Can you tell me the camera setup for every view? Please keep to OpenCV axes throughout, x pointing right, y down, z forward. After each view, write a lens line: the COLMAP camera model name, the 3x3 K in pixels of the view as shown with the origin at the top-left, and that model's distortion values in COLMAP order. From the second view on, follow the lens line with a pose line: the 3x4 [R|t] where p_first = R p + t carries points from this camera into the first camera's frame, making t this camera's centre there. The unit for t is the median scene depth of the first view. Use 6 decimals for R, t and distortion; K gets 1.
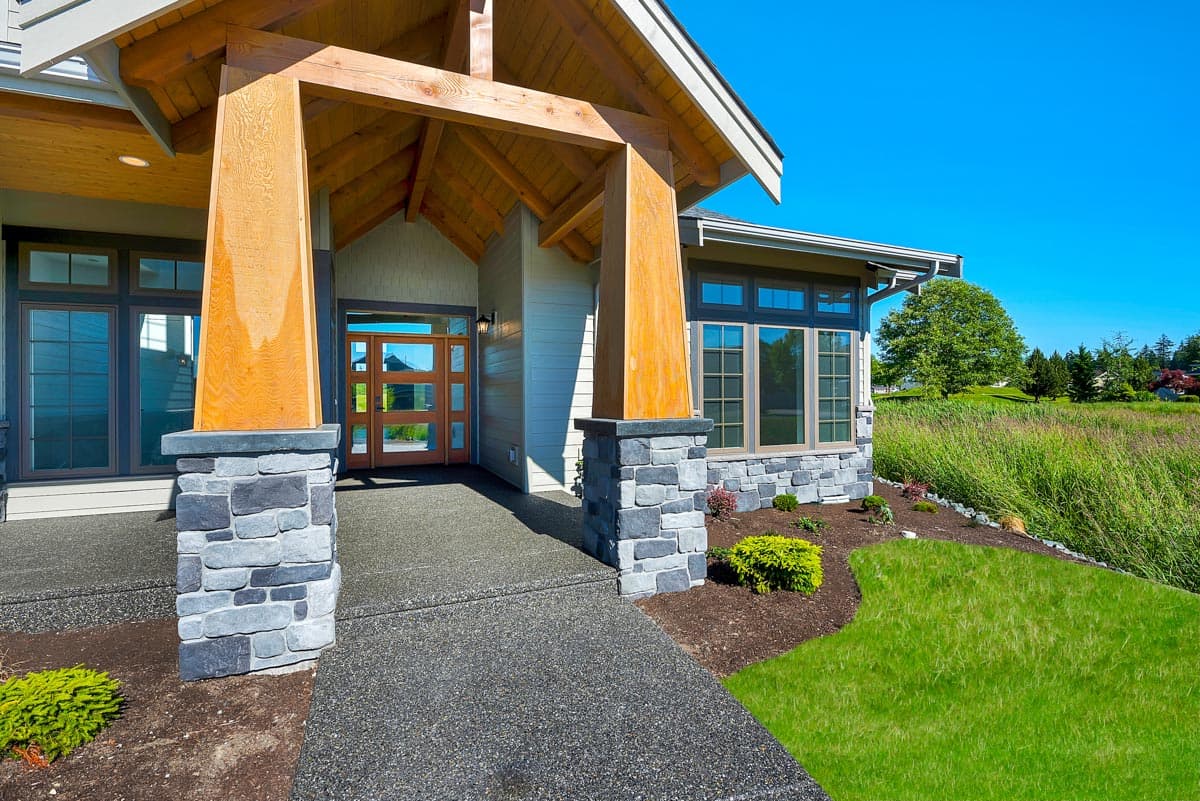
lens RADIAL K [[552.7, 0, 600.5], [0, 552.7, 382.3], [0, 0, 1]] dist [0.001083, 0.000142]
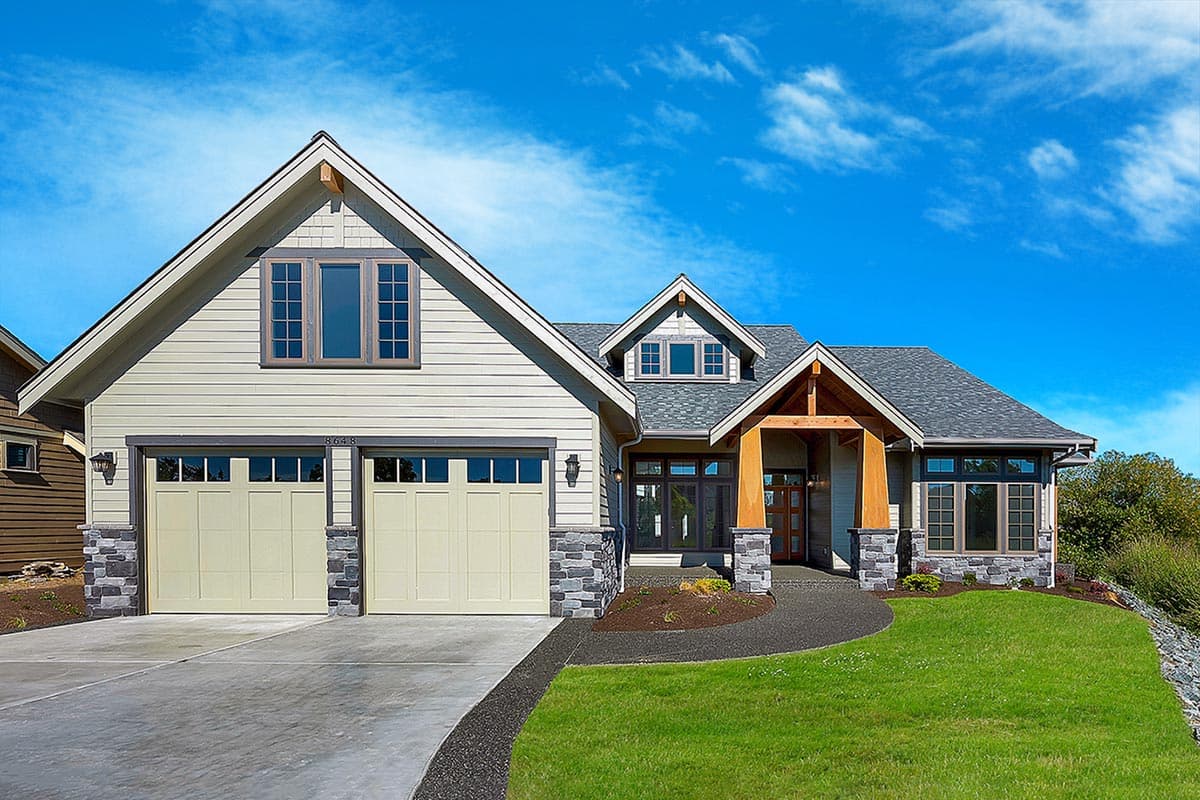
lens RADIAL K [[687.8, 0, 664.3], [0, 687.8, 516.4], [0, 0, 1]] dist [-0.056659, 0.000571]
pose [[0.918582, 0.007023, -0.395168, 0.271588], [-0.002838, 0.999934, 0.011174, -0.016045], [0.395221, -0.009142, 0.918541, -1.433488]]
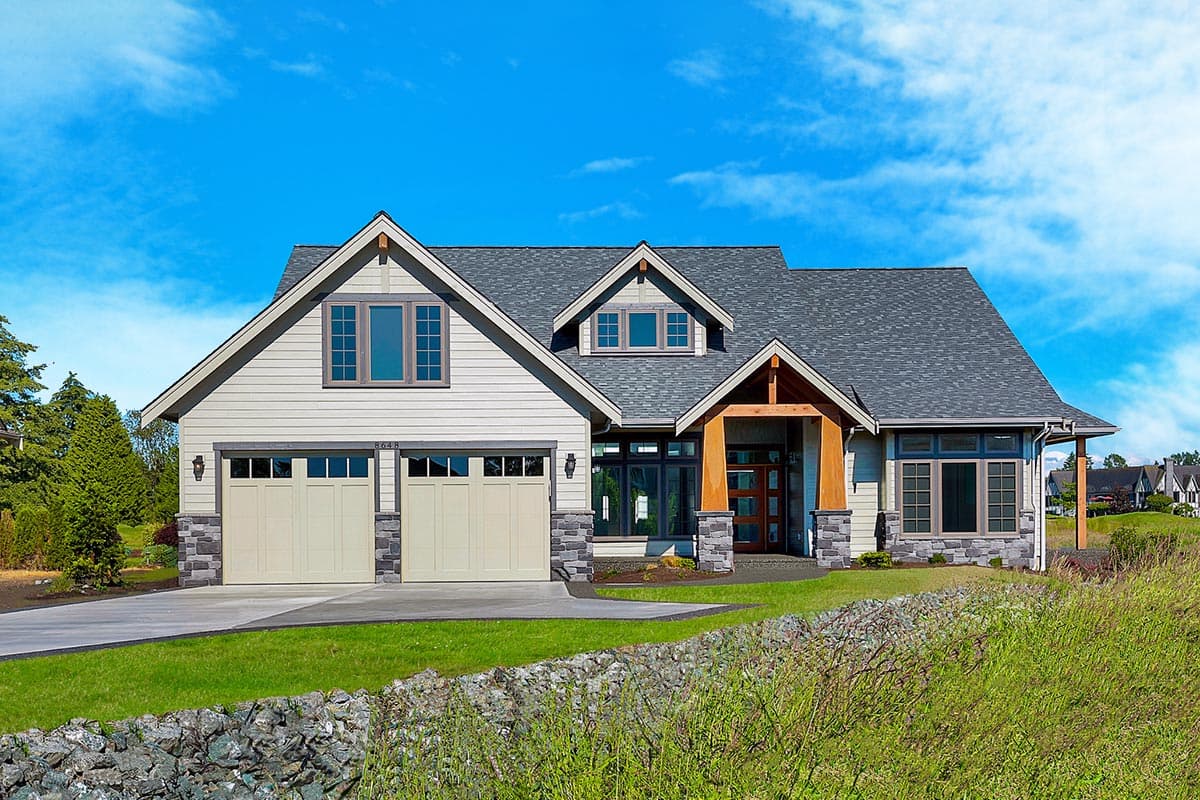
lens RADIAL K [[1841.4, 0, 600.0], [0, 1841.4, 400.0], [0, 0, 1]] dist [-0.164600, -0.004514]
pose [[0.929574, -0.025634, -0.367742, 1.436012], [0.010006, 0.998966, -0.044339, -0.053942], [0.368498, 0.037537, 0.928870, -4.785701]]
